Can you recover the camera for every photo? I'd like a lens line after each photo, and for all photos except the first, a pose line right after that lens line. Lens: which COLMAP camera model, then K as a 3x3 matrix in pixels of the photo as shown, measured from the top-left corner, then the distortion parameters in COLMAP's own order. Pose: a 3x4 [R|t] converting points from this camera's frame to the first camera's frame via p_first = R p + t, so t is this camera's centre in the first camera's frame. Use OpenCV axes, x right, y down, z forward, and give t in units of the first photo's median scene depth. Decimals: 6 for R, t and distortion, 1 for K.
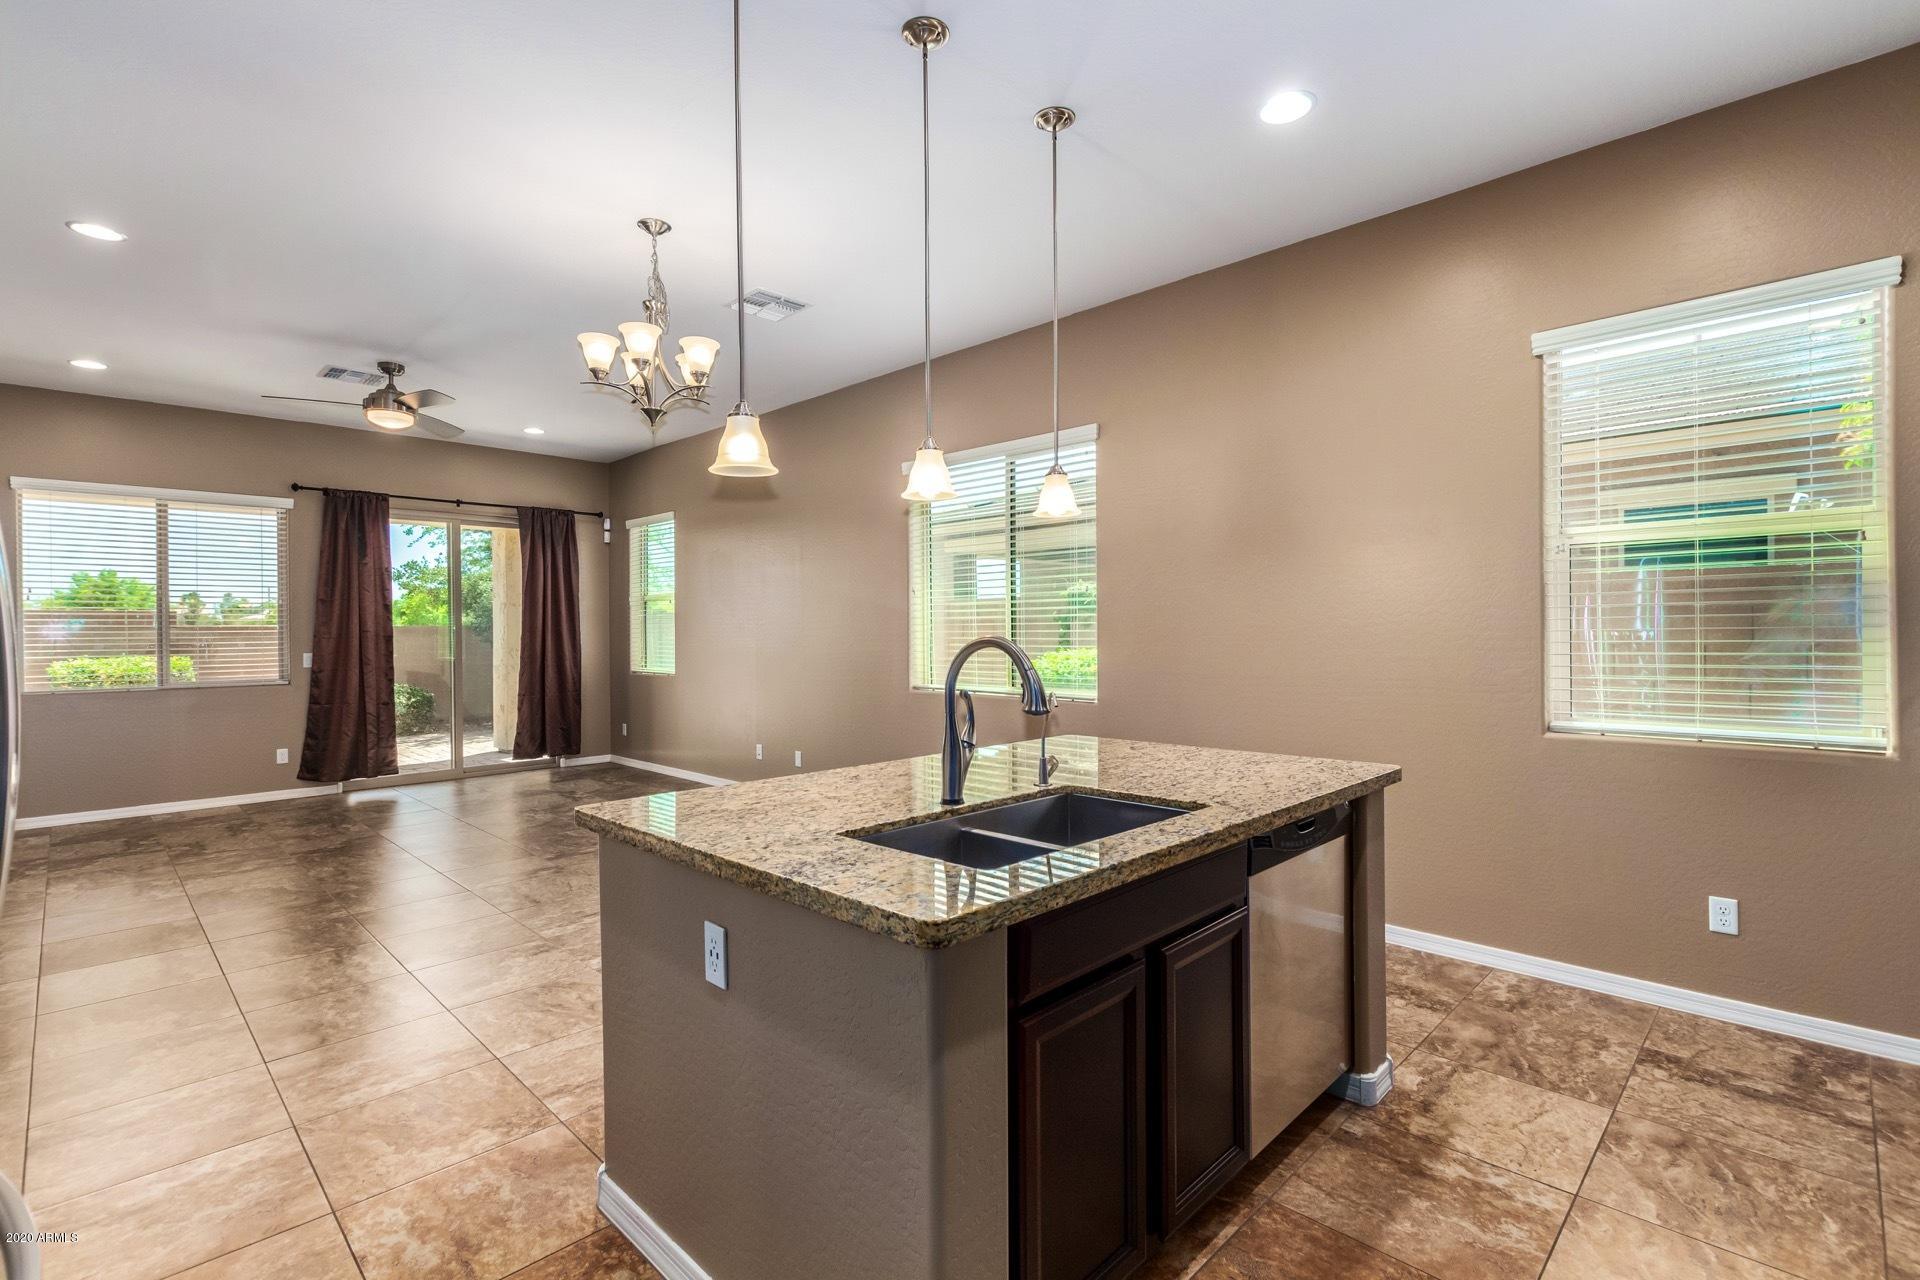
lens RADIAL K [[872.8, 0, 968.4], [0, 872.8, 640.7], [0, 0, 1]] dist [0.000916, -0.000495]
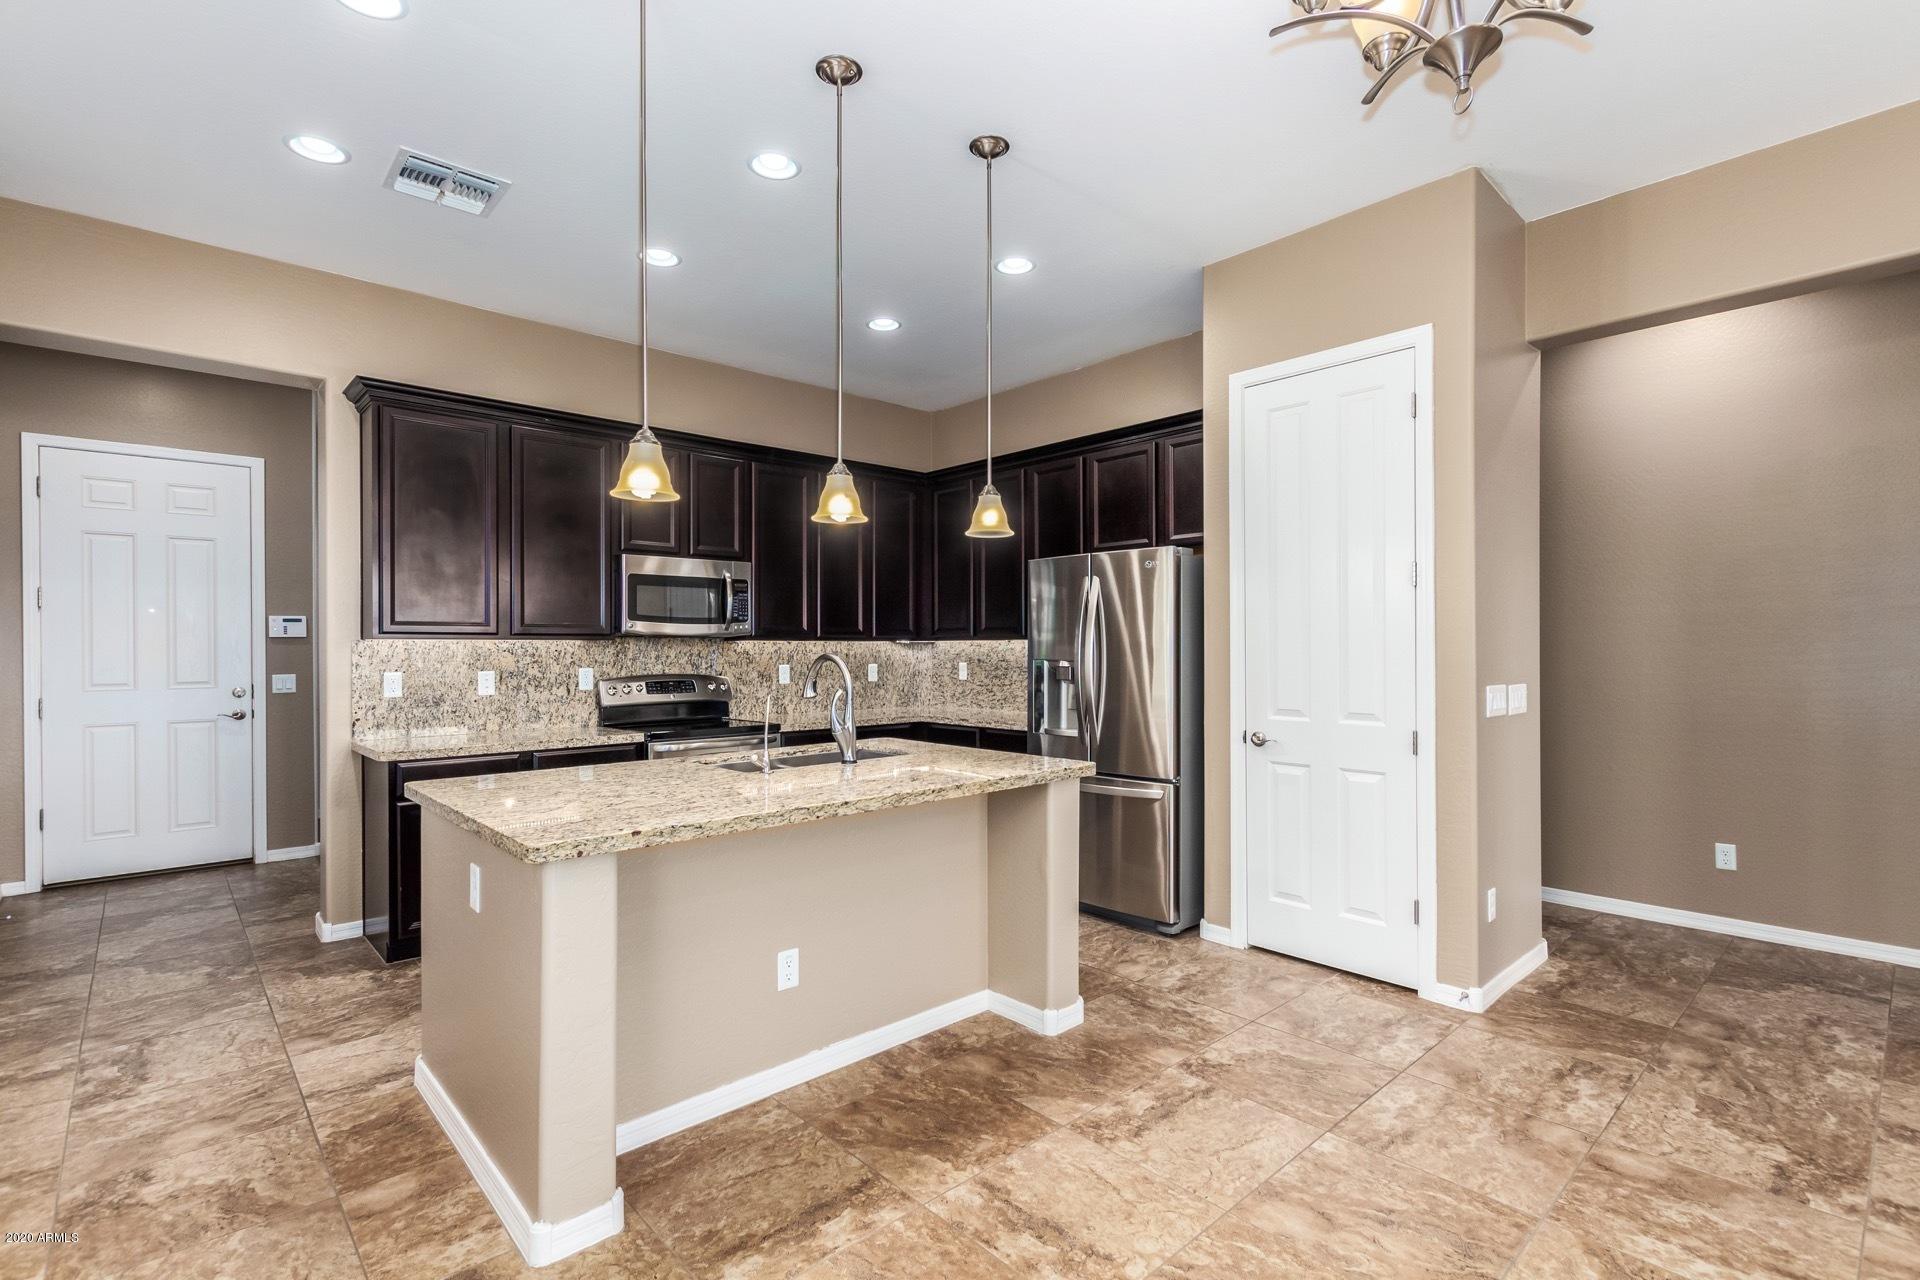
lens RADIAL K [[892.8, 0, 960.0], [0, 892.8, 640.0], [0, 0, 1]] dist [0.001281, -0.001037]
pose [[-0.998147, 0.014448, 0.059115, -0.088642], [0.014623, 0.999890, 0.002532, -0.008323], [-0.059072, 0.003392, -0.998248, 0.736748]]
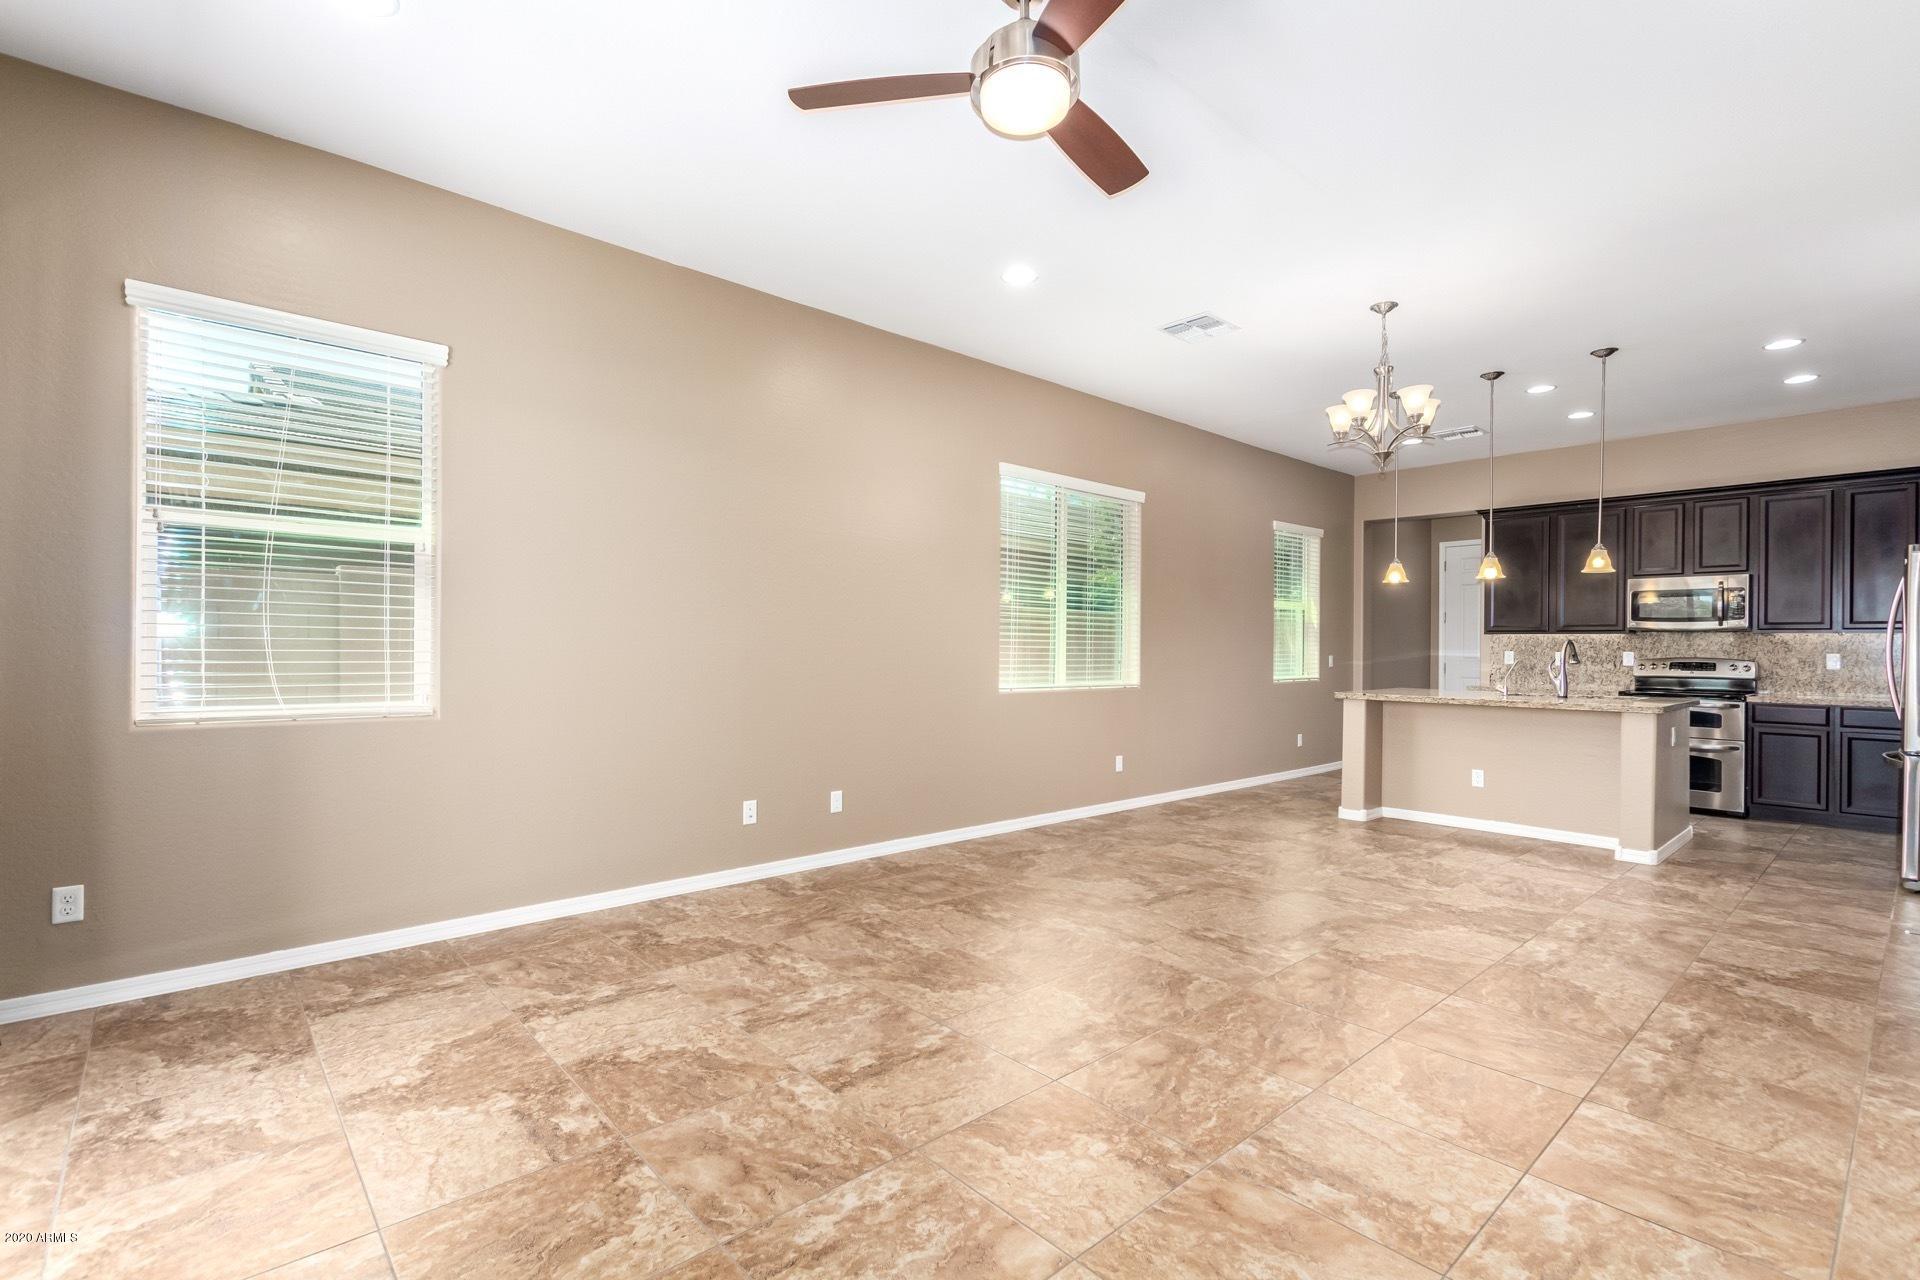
lens RADIAL K [[872.8, 0, 968.4], [0, 872.8, 640.7], [0, 0, 1]] dist [0.000916, -0.000495]
pose [[0.065932, 0.017215, 0.997676, -0.869814], [0.004457, 0.999836, -0.017547, 0.012485], [-0.997814, 0.005604, 0.065845, 0.795750]]
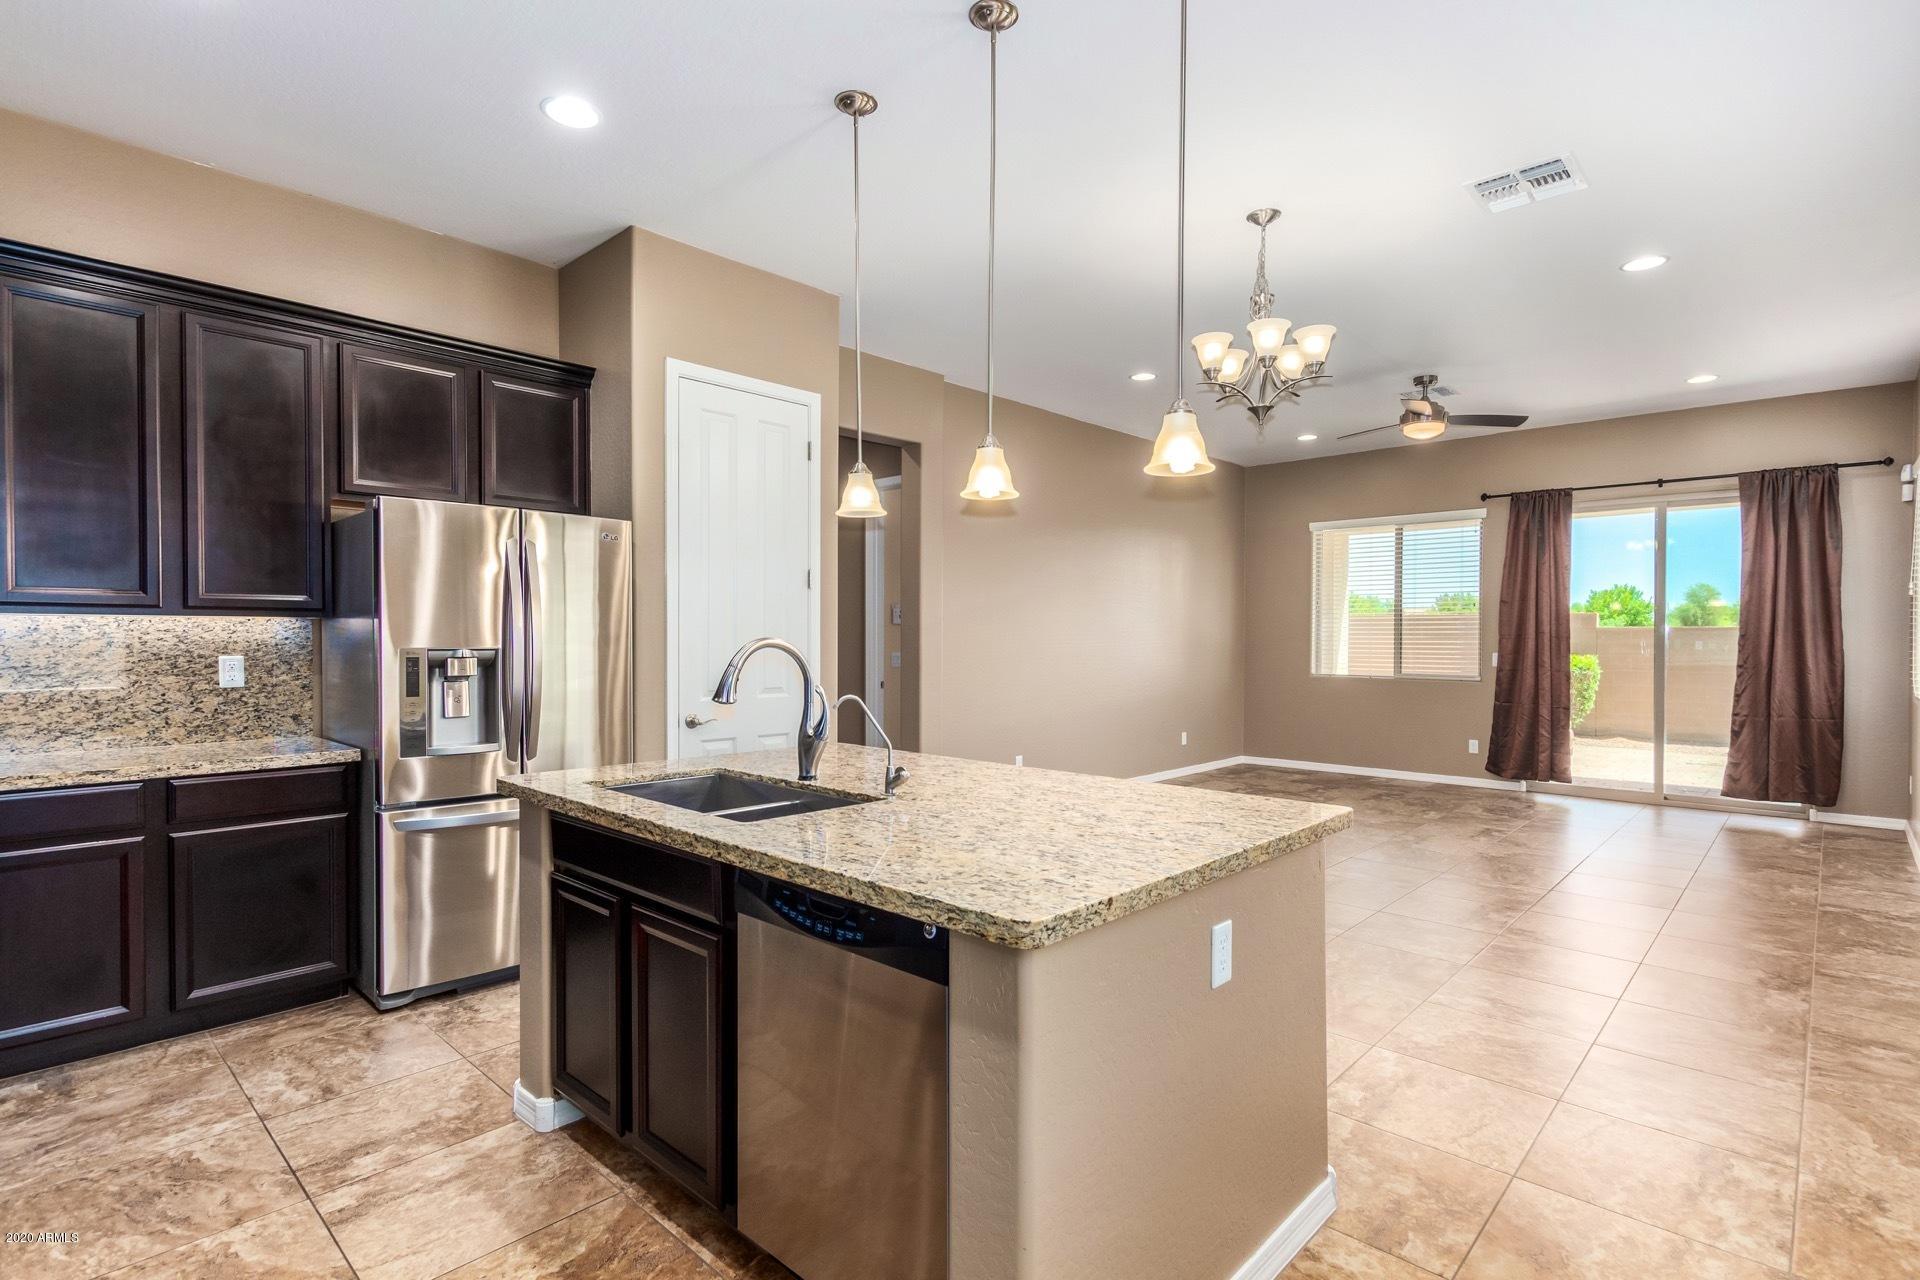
lens RADIAL K [[926.2, 0, 970.2], [0, 926.2, 648.0], [0, 0, 1]] dist [0.000454, -0.001152]
pose [[0.018823, 0.022172, -0.999577, 0.352589], [-0.015333, 0.999643, 0.021885, -0.006062], [0.999705, 0.014915, 0.019156, 0.348329]]
